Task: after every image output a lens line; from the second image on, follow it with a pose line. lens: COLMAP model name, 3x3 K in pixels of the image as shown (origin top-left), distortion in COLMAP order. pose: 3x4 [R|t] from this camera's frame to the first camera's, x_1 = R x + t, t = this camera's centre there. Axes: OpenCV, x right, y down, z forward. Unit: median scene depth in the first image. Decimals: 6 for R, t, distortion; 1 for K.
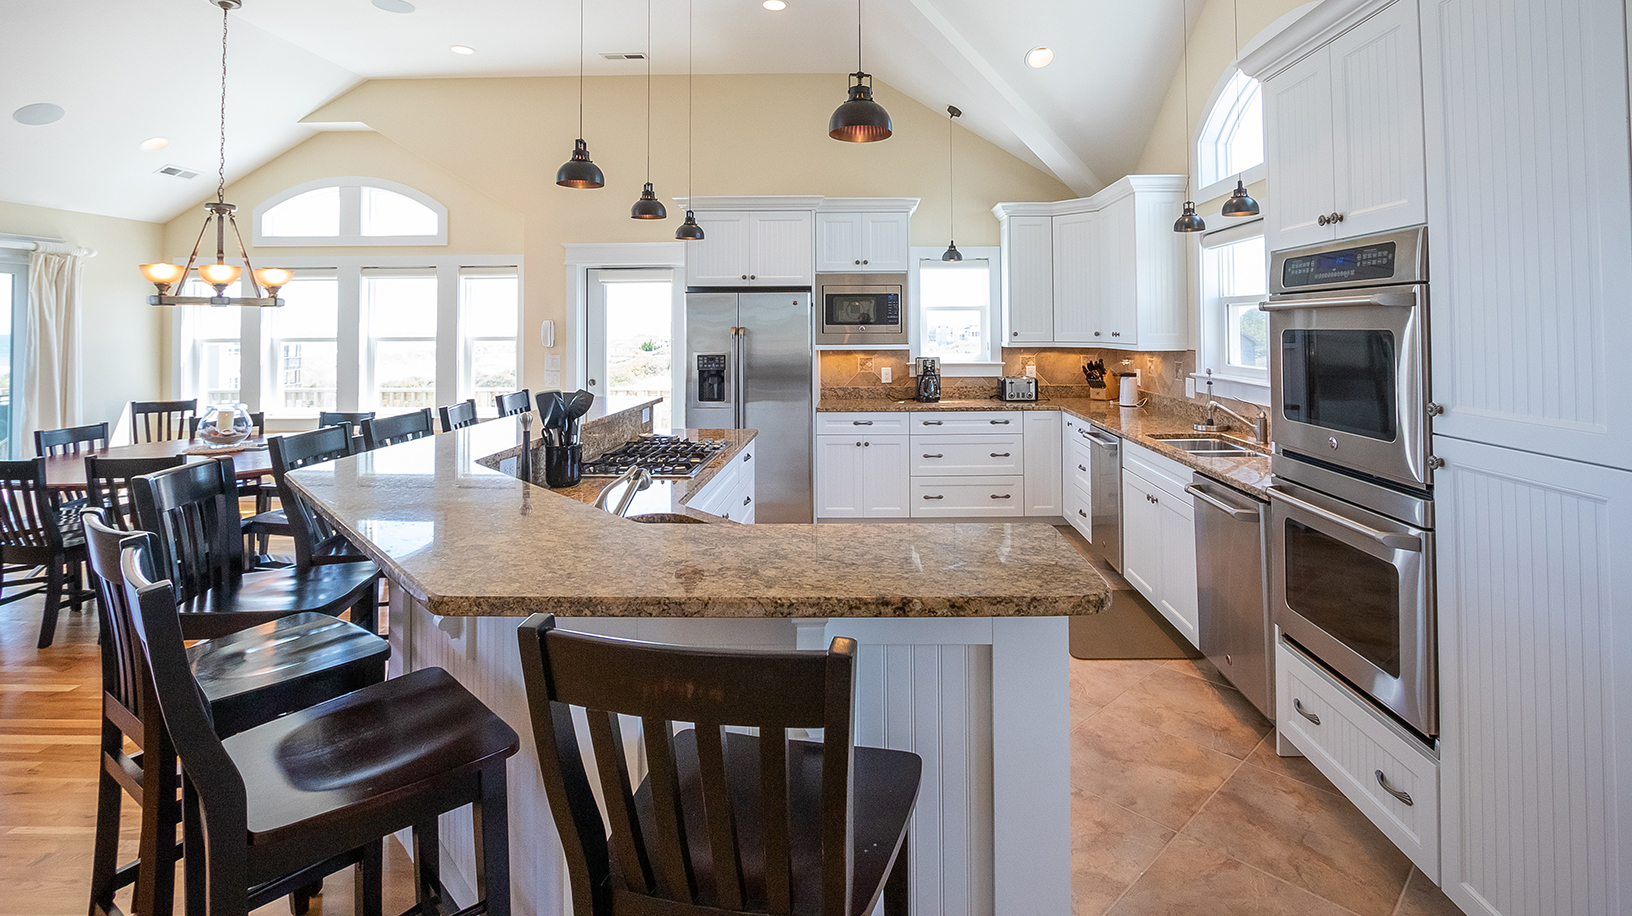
lens RADIAL K [[812.8, 0, 816.0], [0, 812.8, 458.0], [0, 0, 1]] dist [-0.002676, -0.000273]
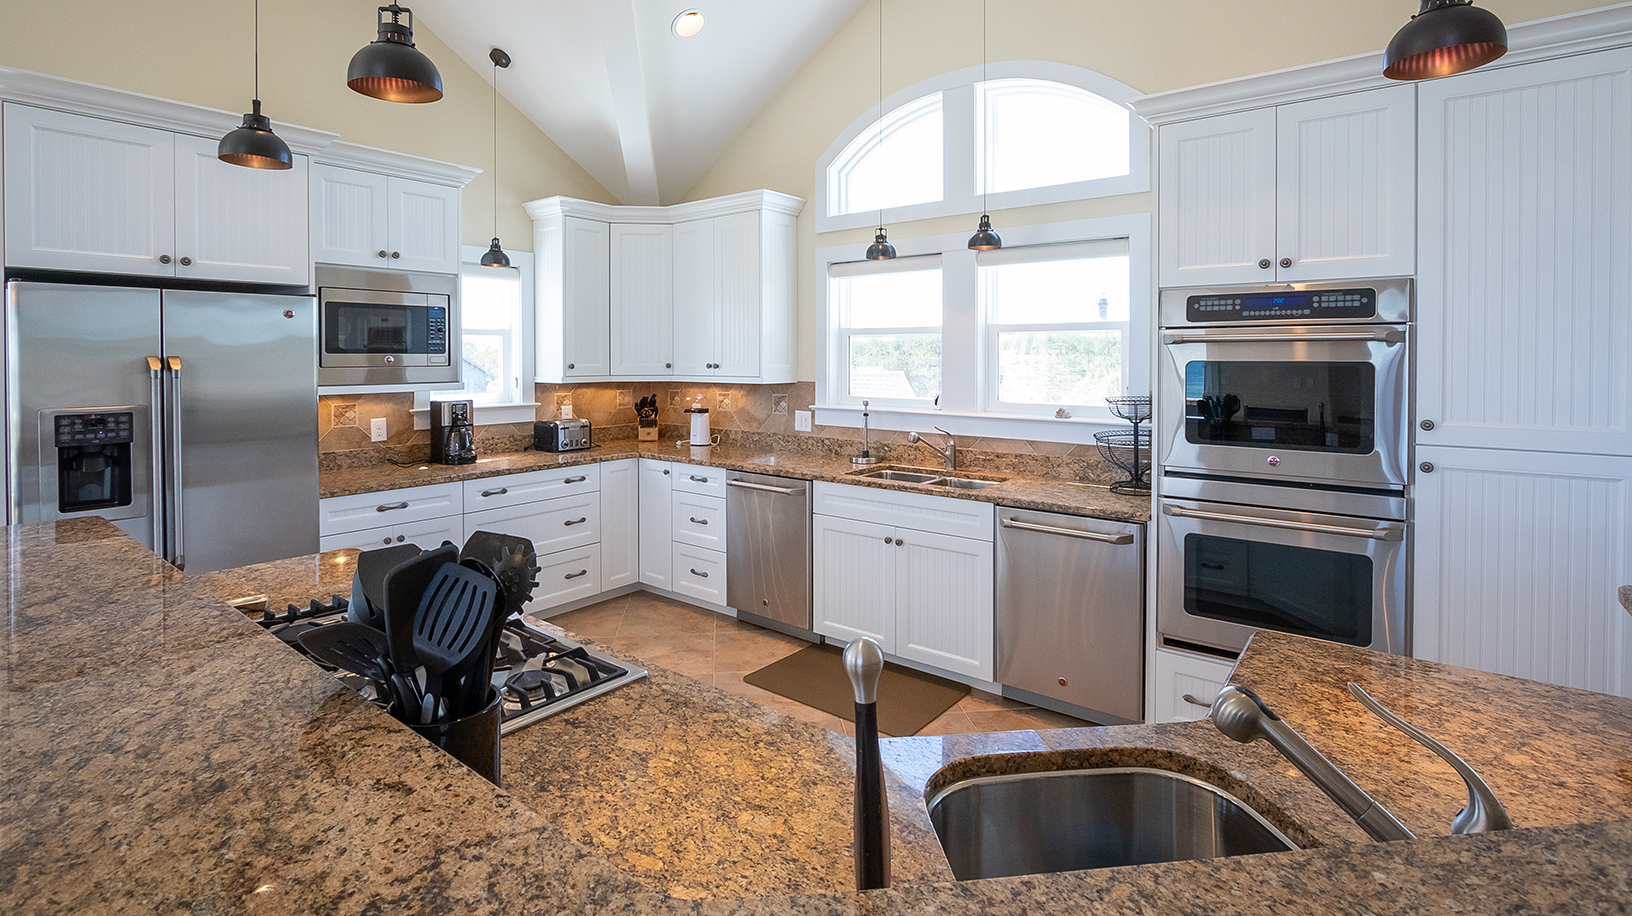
lens RADIAL K [[812.8, 0, 816.0], [0, 812.8, 458.0], [0, 0, 1]] dist [-0.002676, -0.000273]
pose [[0.564536, -0.098049, 0.819564, -0.286871], [0.128464, 0.991257, 0.030101, -0.060547], [-0.815351, 0.088291, 0.572196, 0.381500]]
